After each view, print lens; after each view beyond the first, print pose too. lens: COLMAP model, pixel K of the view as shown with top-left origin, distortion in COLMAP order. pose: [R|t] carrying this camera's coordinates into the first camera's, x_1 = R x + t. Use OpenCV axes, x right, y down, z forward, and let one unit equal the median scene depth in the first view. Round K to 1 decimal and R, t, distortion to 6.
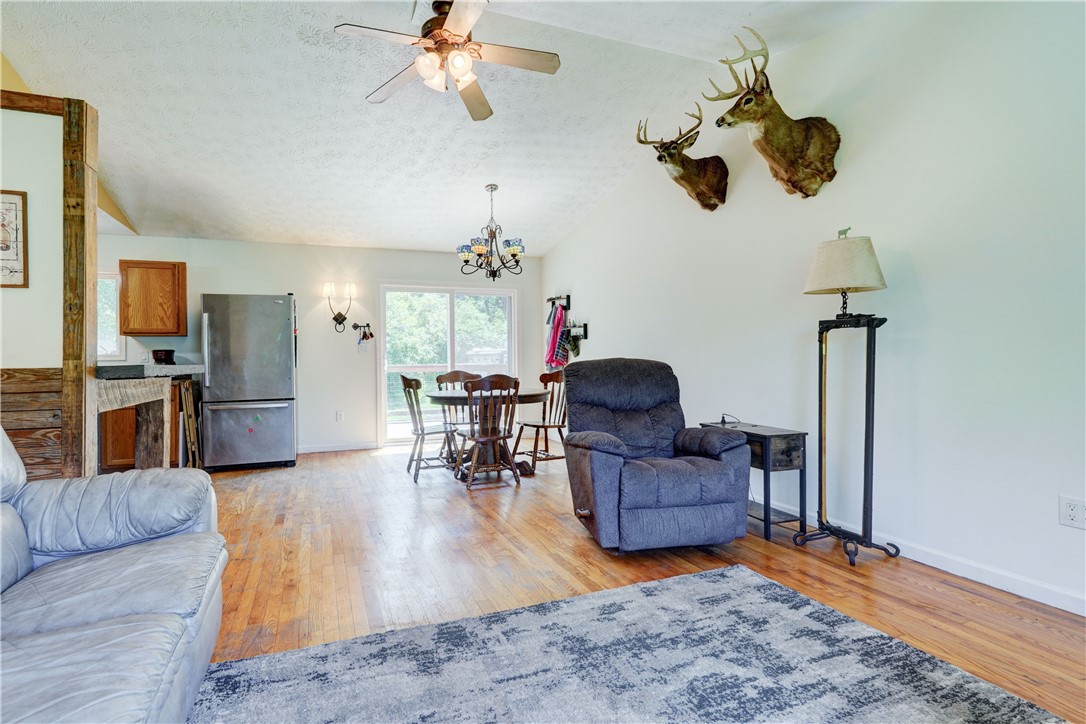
lens RADIAL K [[515.0, 0, 509.1], [0, 515.0, 363.0], [0, 0, 1]] dist [0.002644, 0.000510]
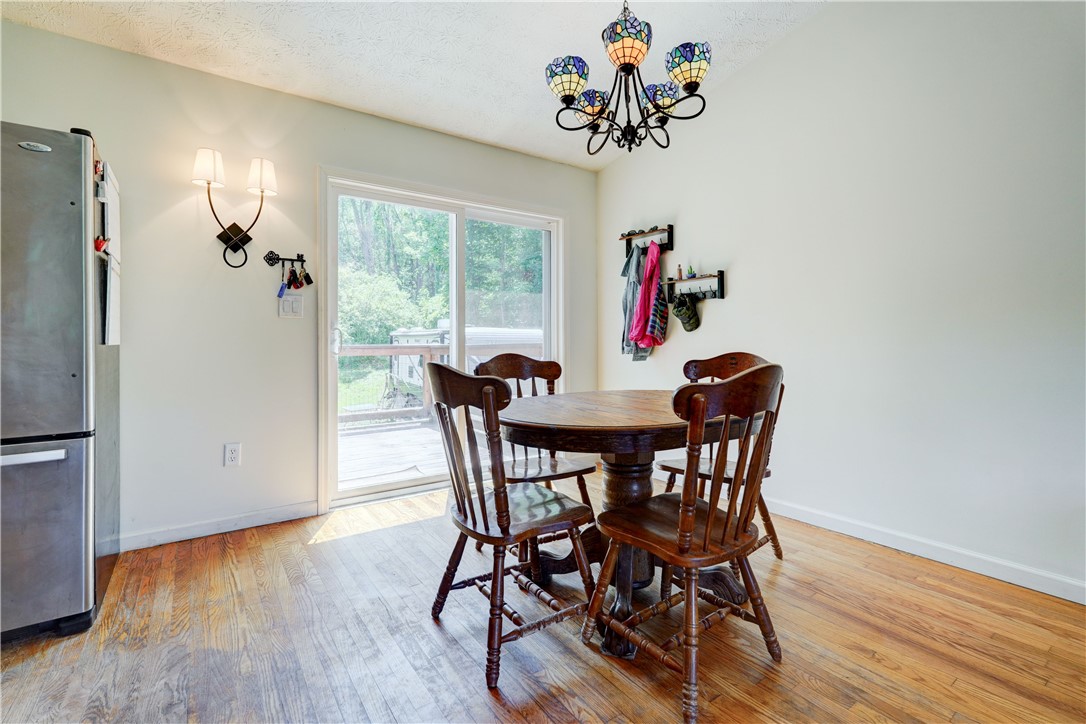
lens RADIAL K [[500.6, 0, 544.4], [0, 500.6, 342.6], [0, 0, 1]] dist [-0.000841, 0.000172]
pose [[0.969278, 0.007256, 0.245860, -0.170776], [-0.005360, 0.999951, -0.008380, 0.007707], [-0.245908, 0.006805, 0.969269, 0.502429]]
